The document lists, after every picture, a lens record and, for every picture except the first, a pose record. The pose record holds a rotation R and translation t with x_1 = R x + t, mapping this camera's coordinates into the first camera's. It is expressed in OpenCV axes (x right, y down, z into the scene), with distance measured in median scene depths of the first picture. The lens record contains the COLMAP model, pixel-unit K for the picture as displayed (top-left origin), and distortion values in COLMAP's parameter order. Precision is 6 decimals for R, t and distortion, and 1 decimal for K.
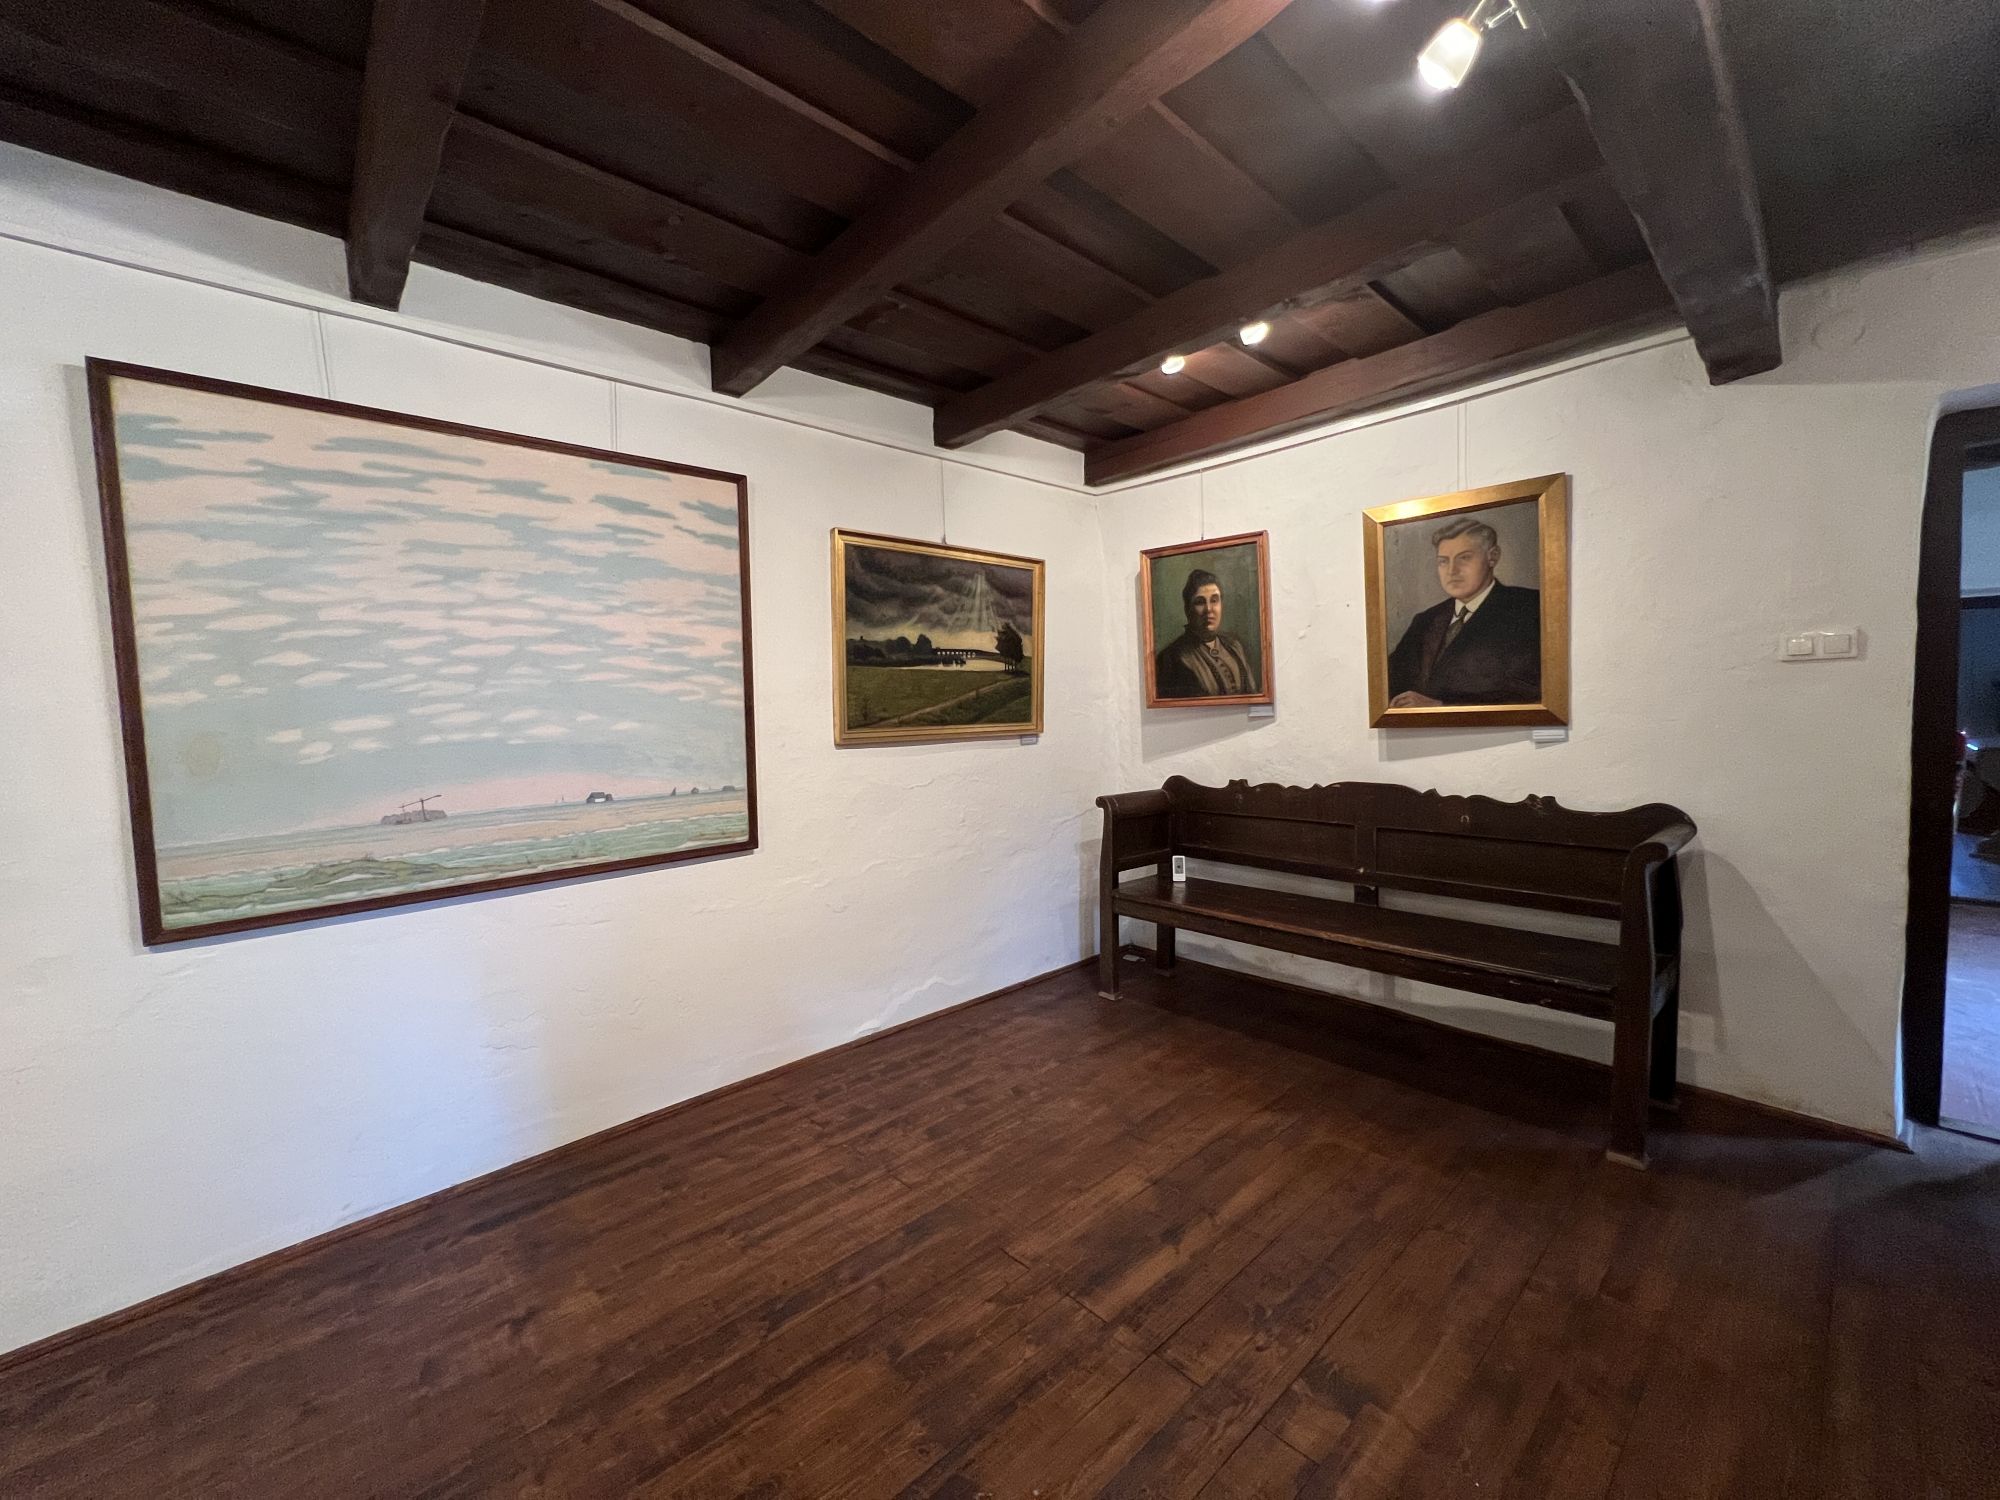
lens RADIAL K [[797.3, 0, 998.0], [0, 797.3, 753.1], [0, 0, 1]] dist [-0.001722, 0.000702]
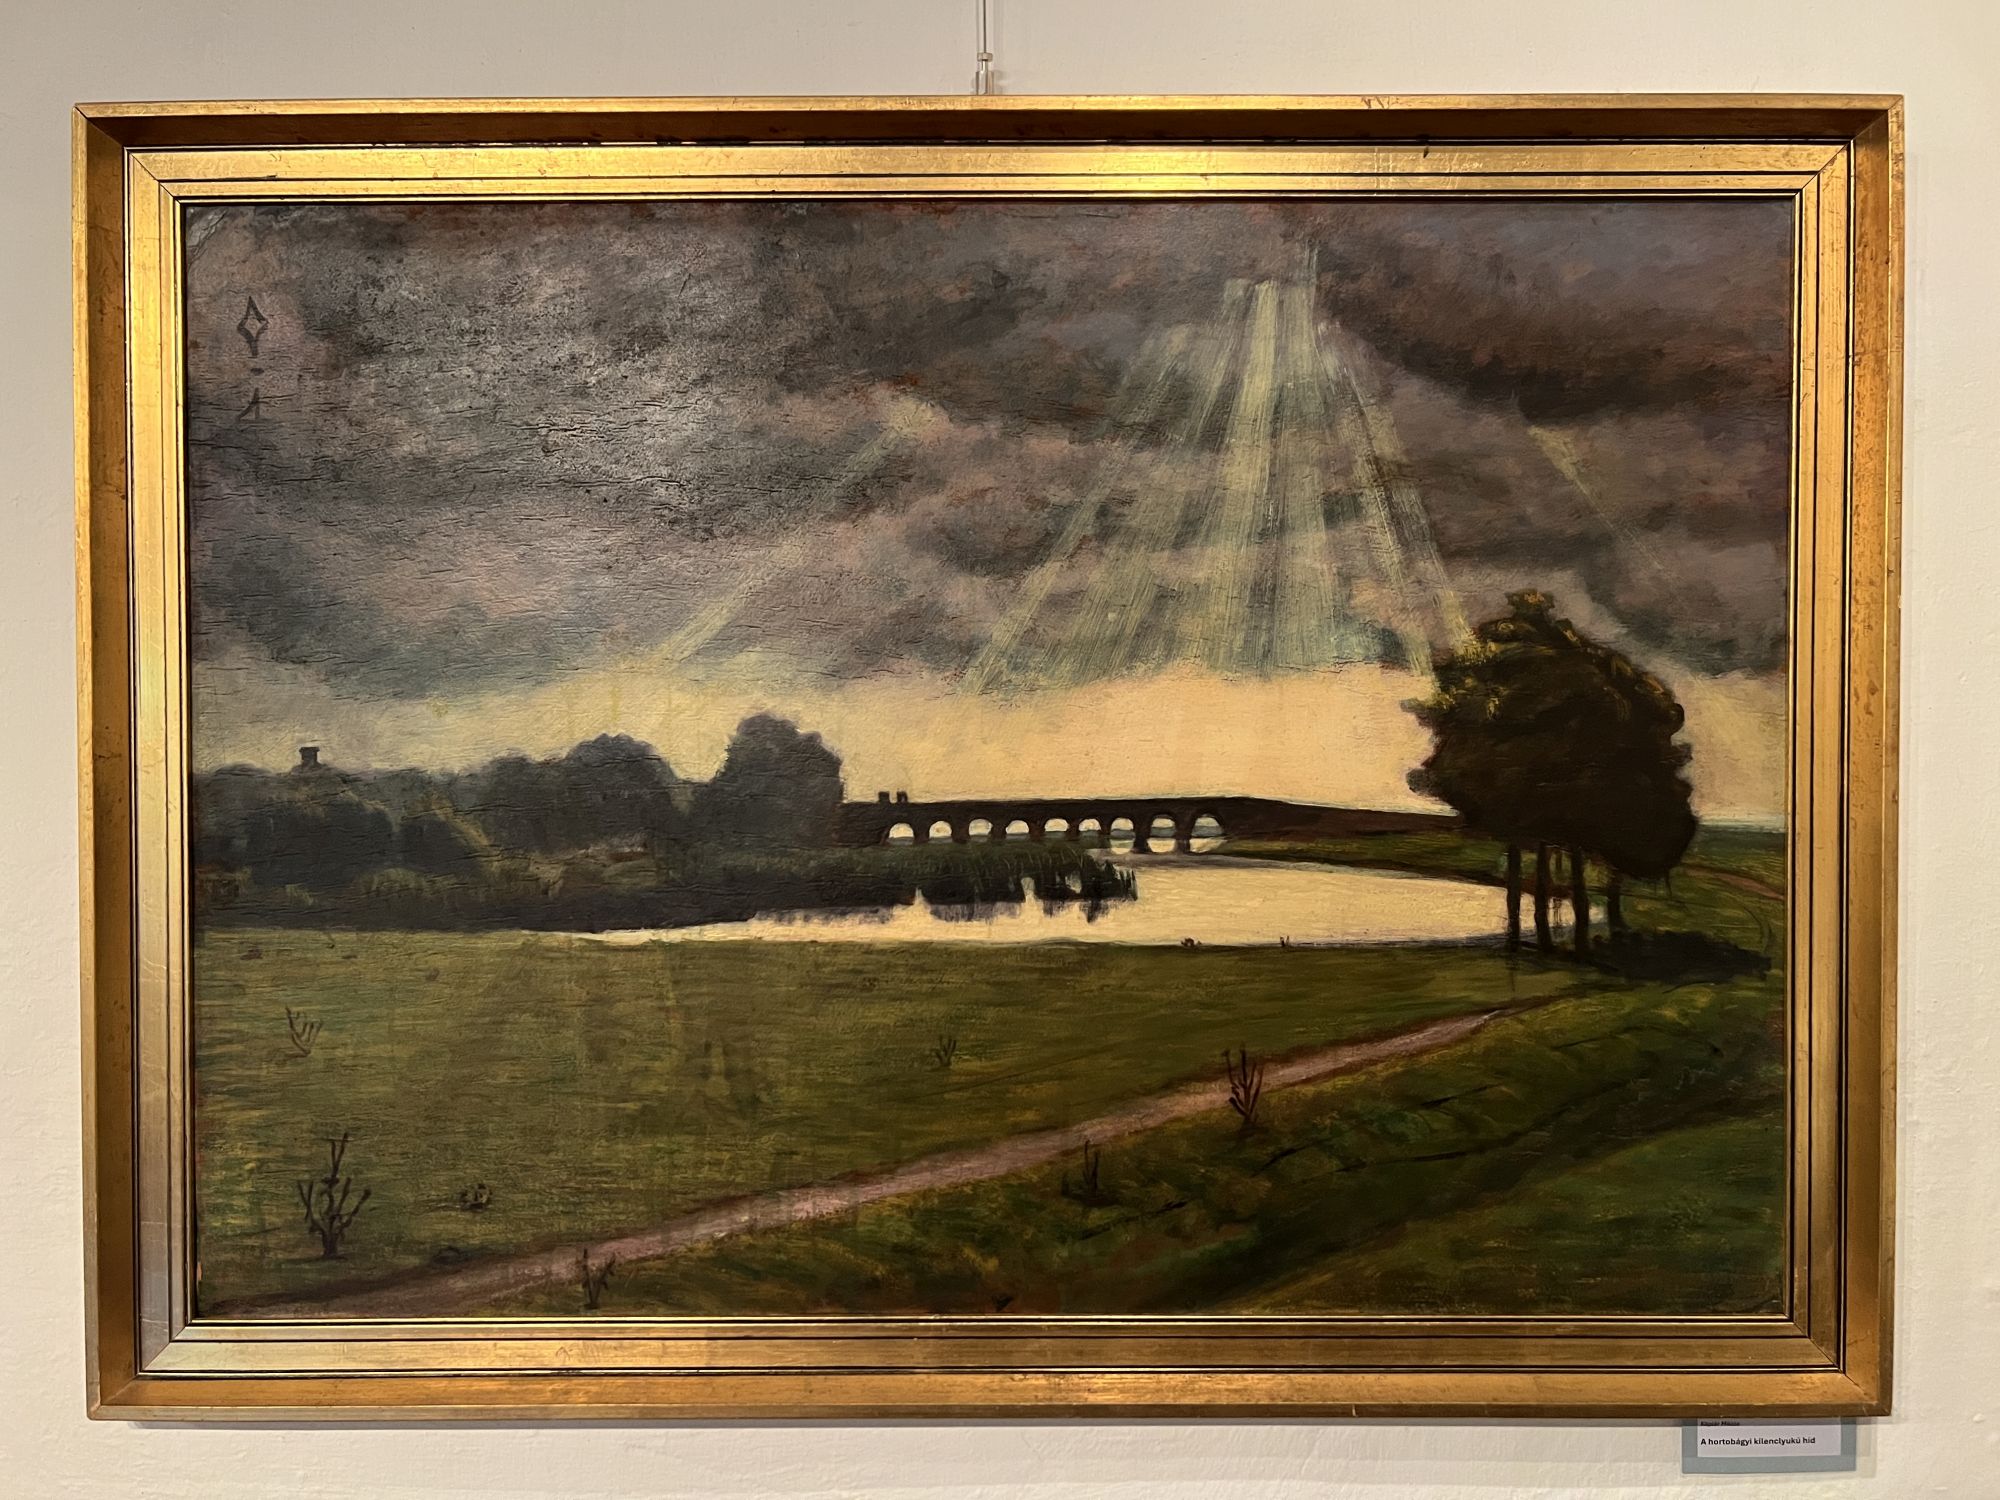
lens RADIAL K [[1516.7, 0, 1007.0], [0, 1516.7, 750.0], [0, 0, 1]] dist [0.034514, -0.038237]
pose [[0.731808, 0.005932, -0.681485, 0.135496], [-0.053287, 0.997399, -0.048541, -0.127738], [0.679424, 0.071837, 0.730221, 0.799255]]
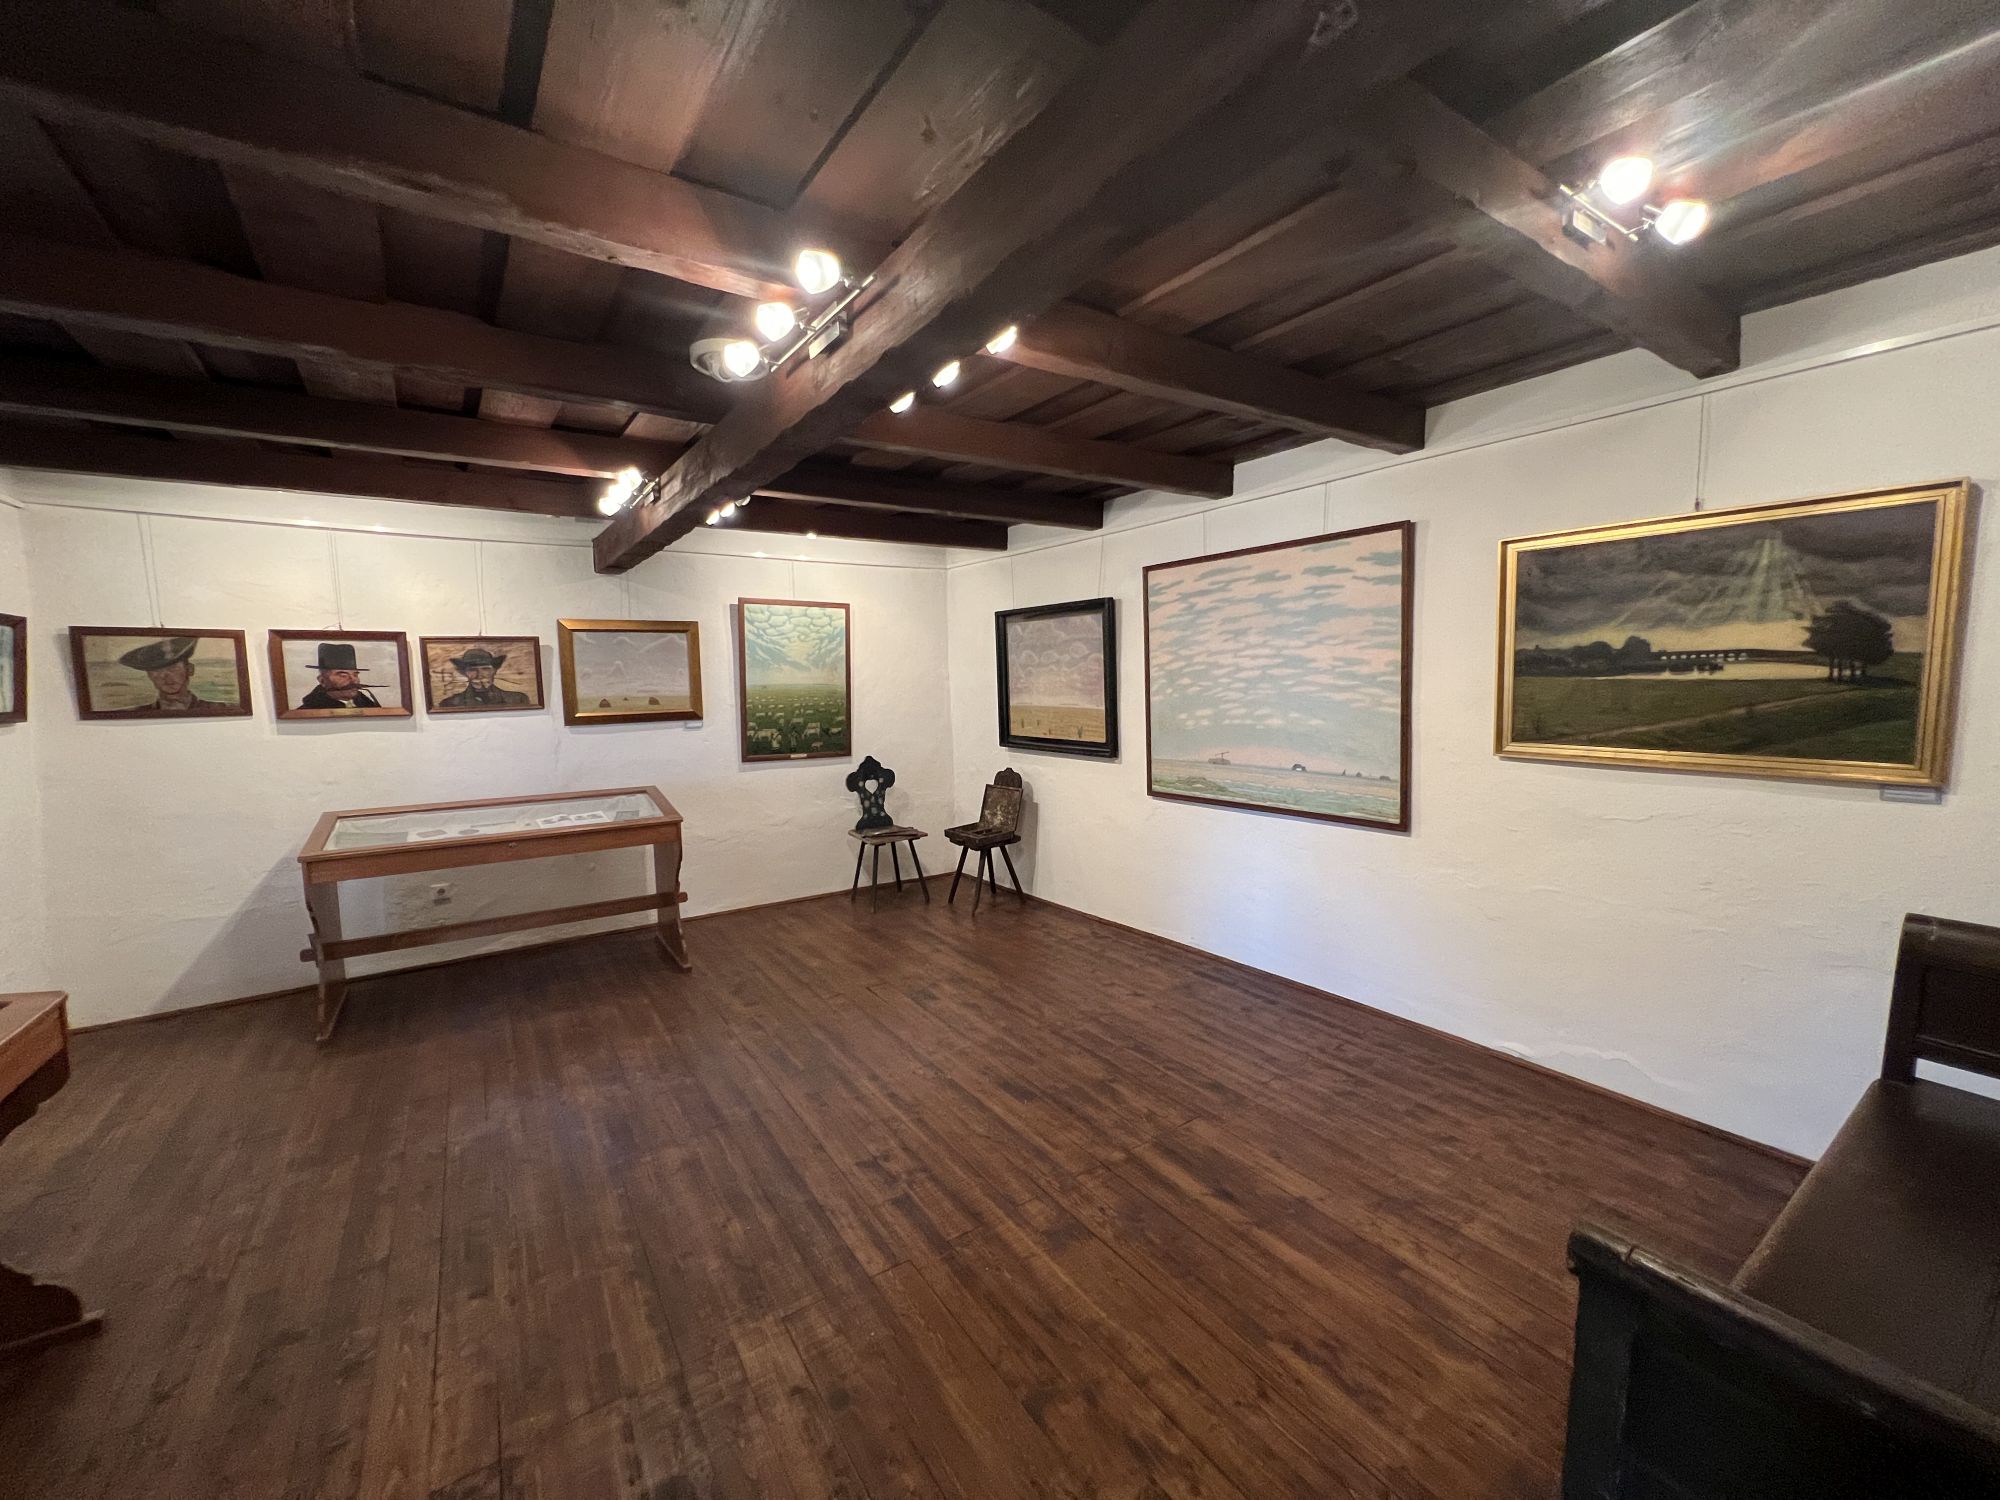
lens RADIAL K [[797.3, 0, 1002.3], [0, 797.3, 752.6], [0, 0, 1]] dist [-0.001722, 0.000702]
pose [[-0.138119, 0.126998, -0.982240, 0.787932], [-0.033991, 0.990553, 0.132852, -0.114565], [0.989832, 0.051736, -0.132497, 0.465574]]
